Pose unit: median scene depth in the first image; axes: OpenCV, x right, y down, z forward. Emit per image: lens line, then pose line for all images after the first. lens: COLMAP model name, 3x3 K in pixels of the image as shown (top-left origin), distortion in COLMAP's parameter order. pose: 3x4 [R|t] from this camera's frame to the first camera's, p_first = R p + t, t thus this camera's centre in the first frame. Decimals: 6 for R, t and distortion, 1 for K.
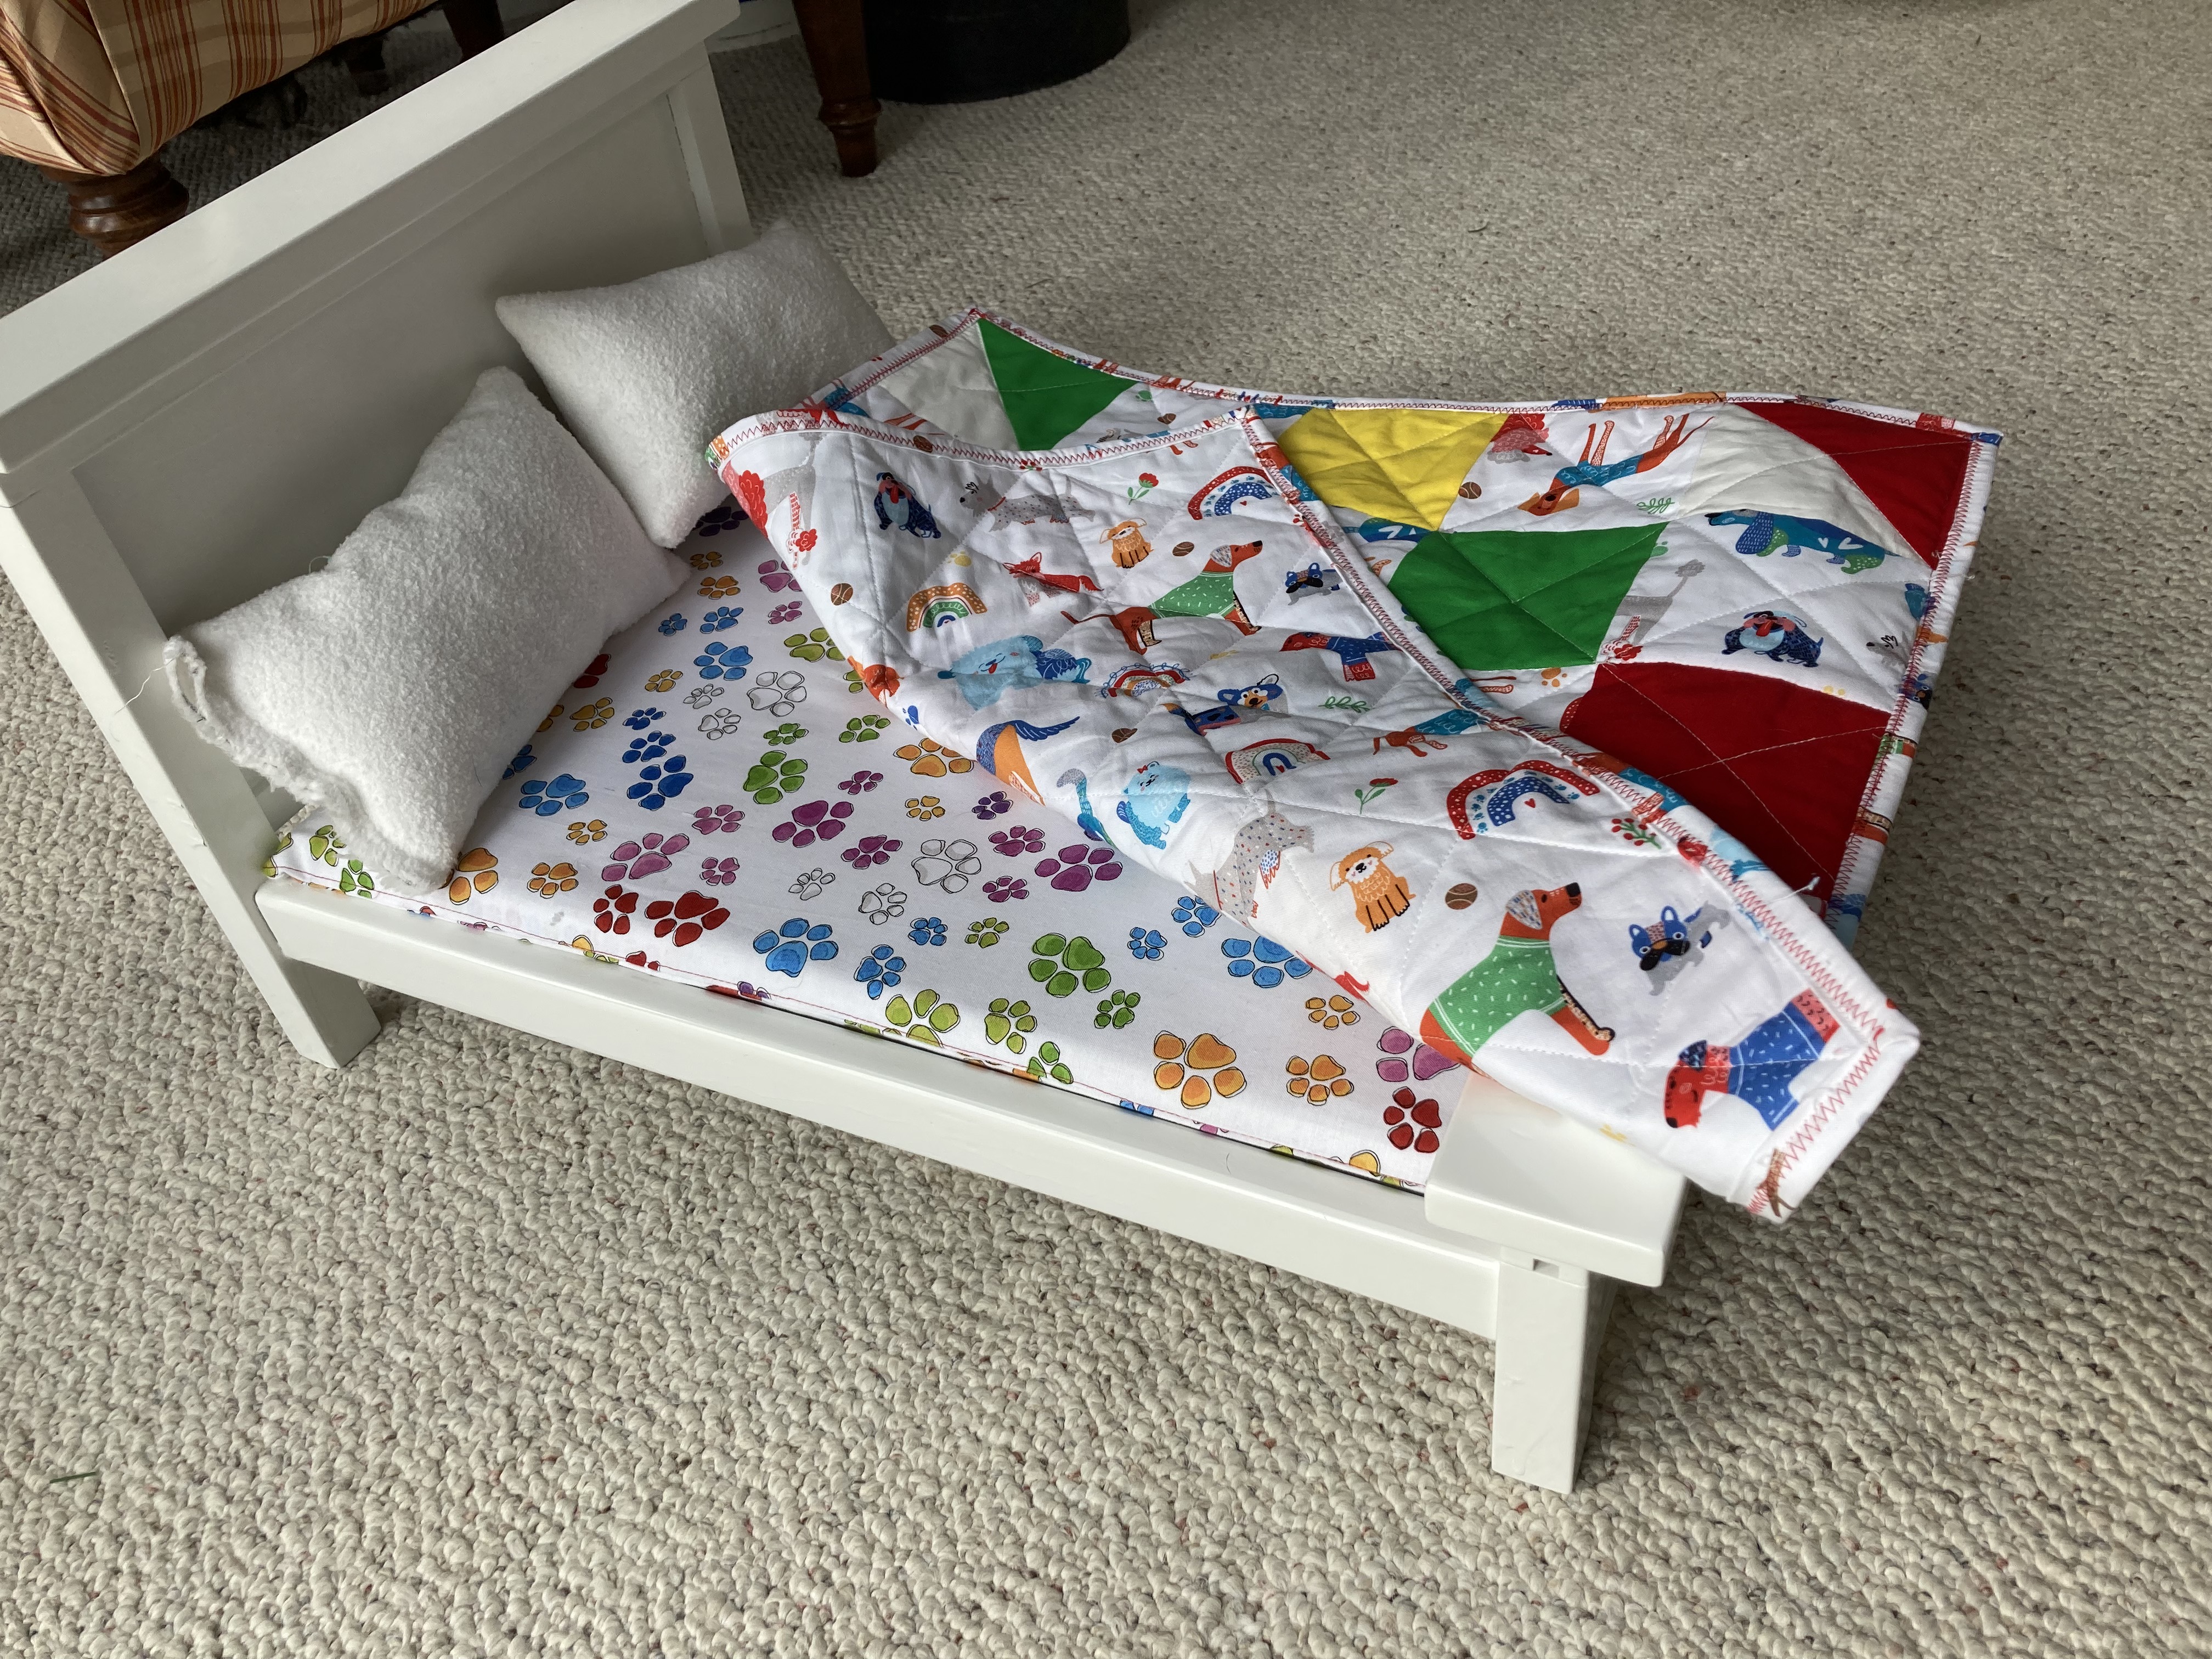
lens RADIAL K [[1779.3, 0, 1108.4], [0, 1779.3, 819.0], [0, 0, 1]] dist [0.046616, -0.051643]
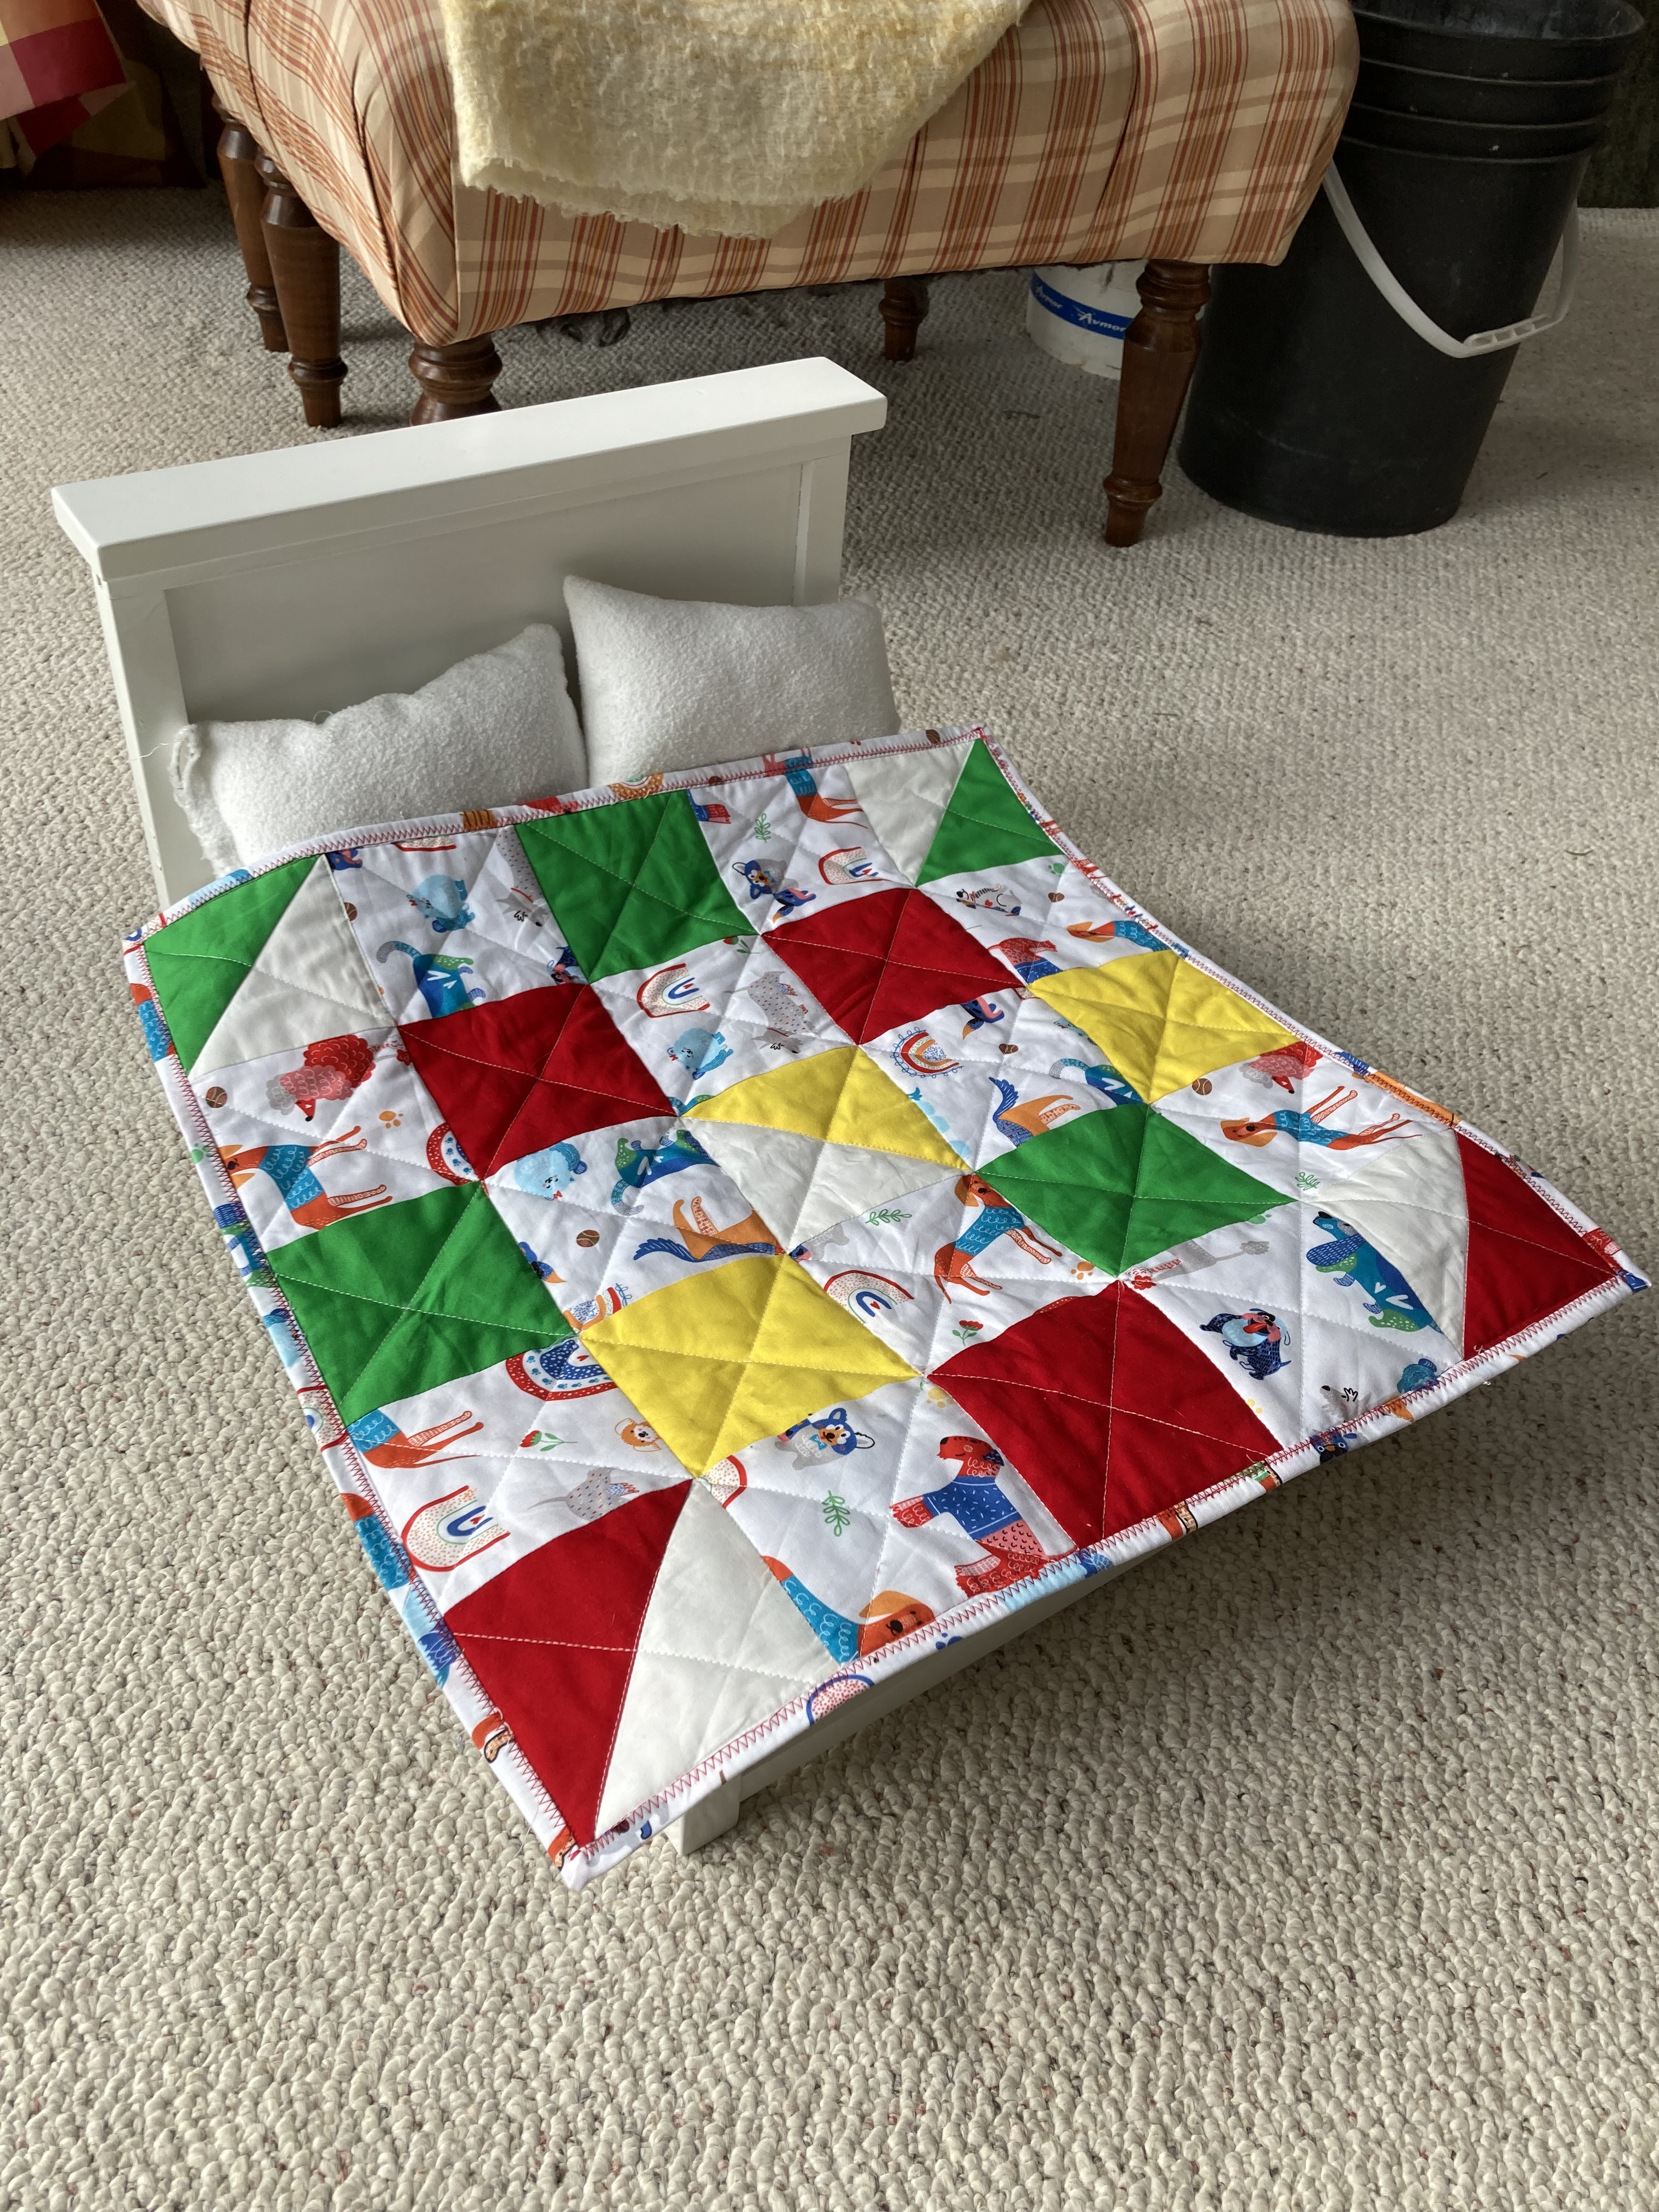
lens RADIAL K [[1779.3, 0, 818.0], [0, 1779.3, 1110.9], [0, 0, 1]] dist [0.046616, -0.051643]
pose [[0.837684, 0.480306, -0.259983, 0.359966], [-0.471451, 0.876233, 0.099751, -0.204452], [0.275717, 0.039009, 0.960447, -0.144636]]
